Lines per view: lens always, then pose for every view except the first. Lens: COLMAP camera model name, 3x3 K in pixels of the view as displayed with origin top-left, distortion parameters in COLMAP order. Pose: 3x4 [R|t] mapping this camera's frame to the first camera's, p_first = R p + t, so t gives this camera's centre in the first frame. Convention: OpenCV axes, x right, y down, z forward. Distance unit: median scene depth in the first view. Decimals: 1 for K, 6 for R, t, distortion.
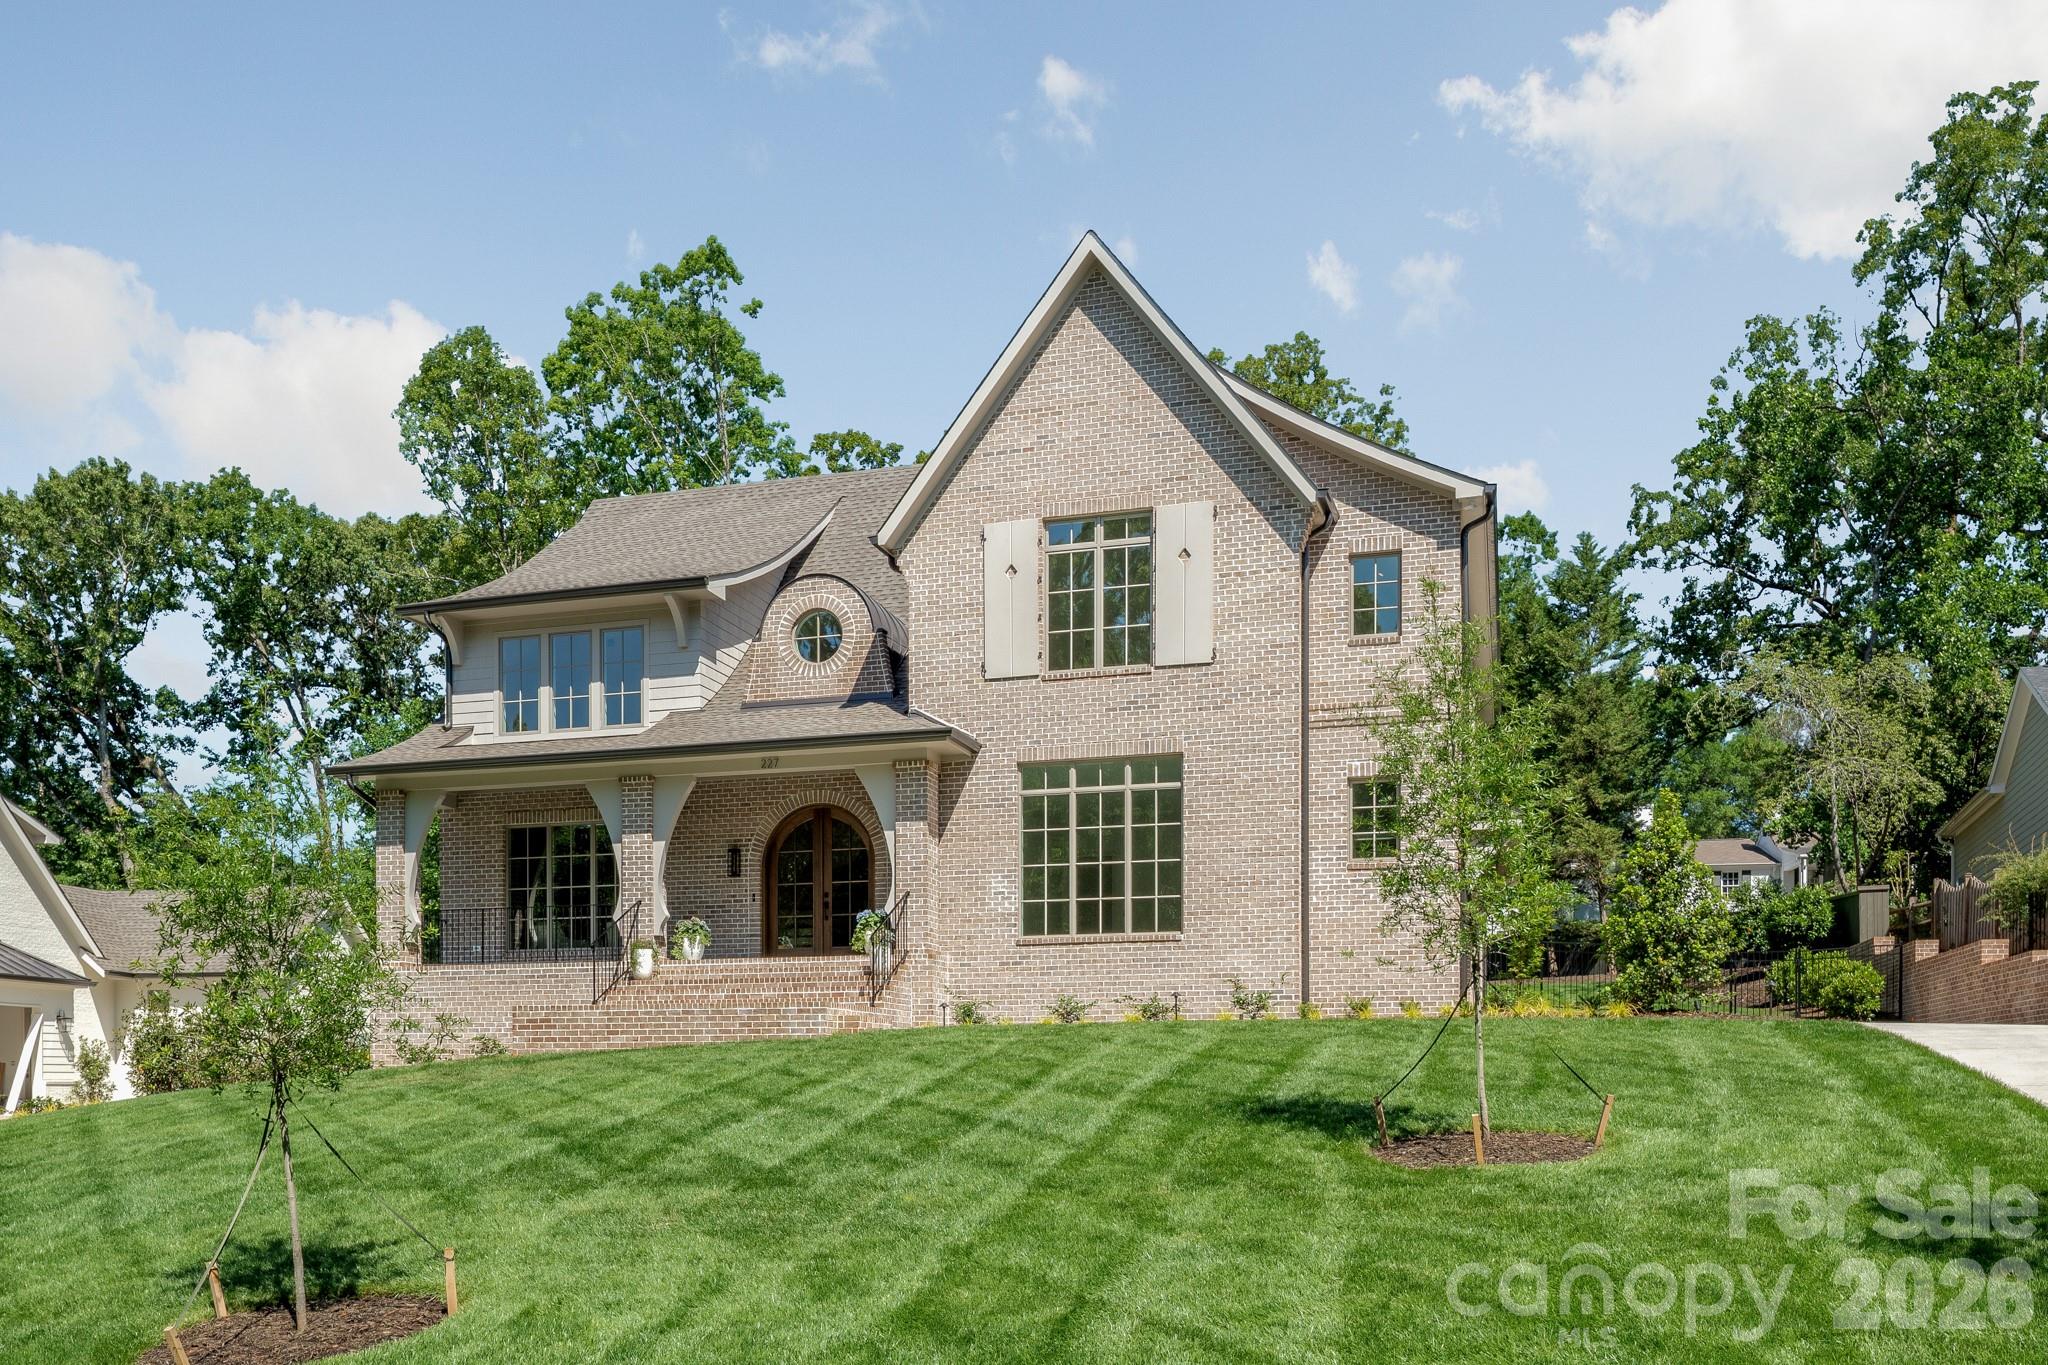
lens RADIAL K [[2015.2, 0, 1018.1], [0, 2015.2, 546.2], [0, 0, 1]] dist [0.100391, -0.350995]
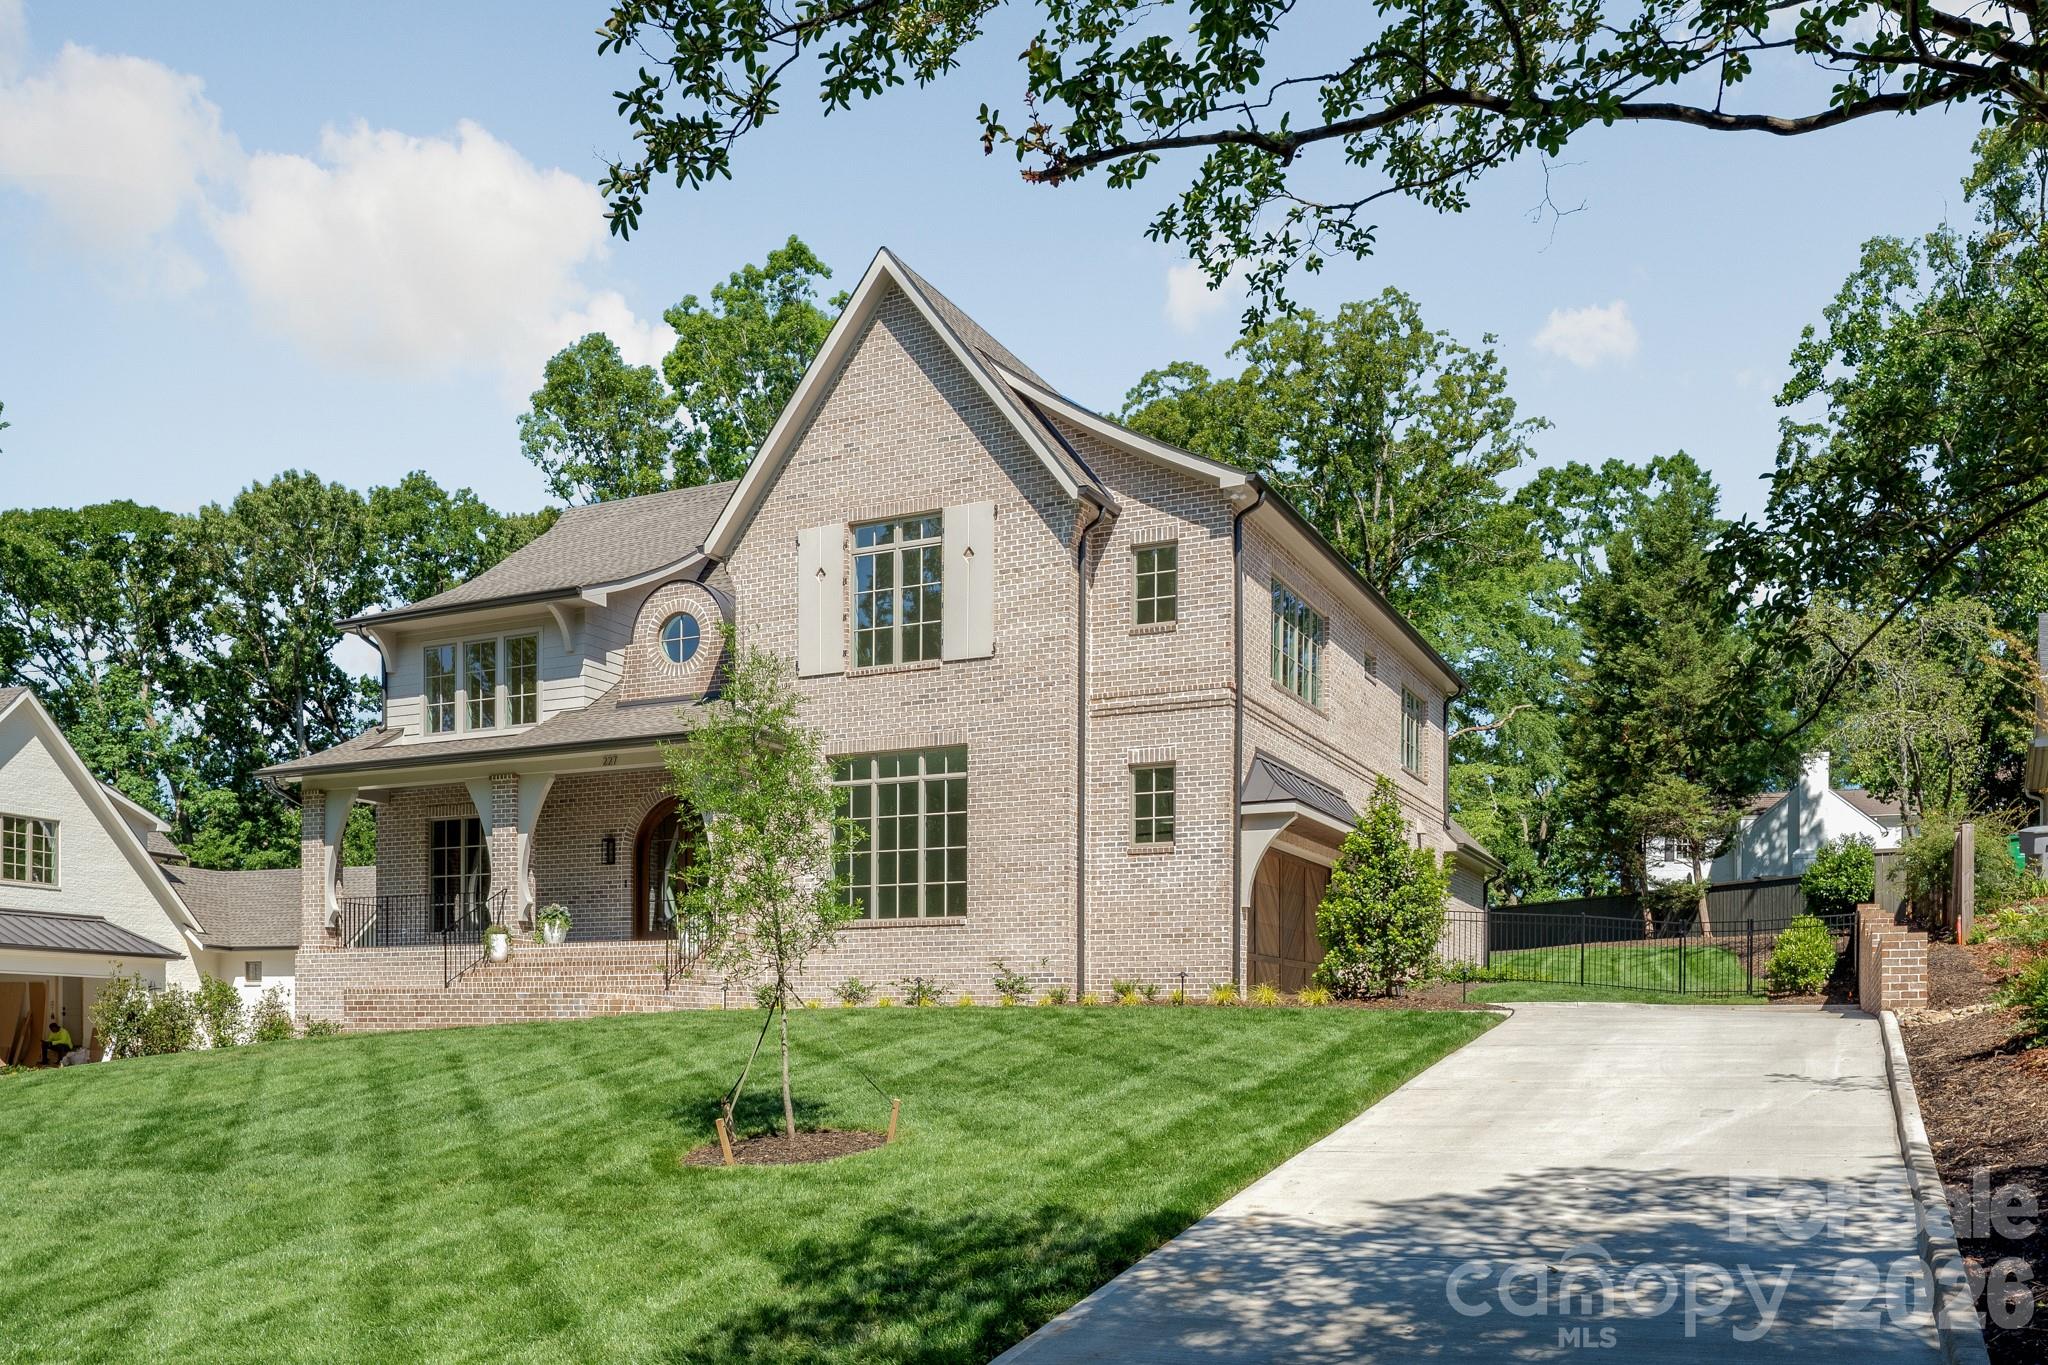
lens RADIAL K [[2015.2, 0, 1018.1], [0, 2015.2, 546.2], [0, 0, 1]] dist [0.100391, -0.350995]
pose [[0.980480, -0.040767, -0.192344, 0.299514], [0.046175, 0.998652, 0.023718, -0.022184], [0.191118, -0.032136, 0.981041, -0.011508]]
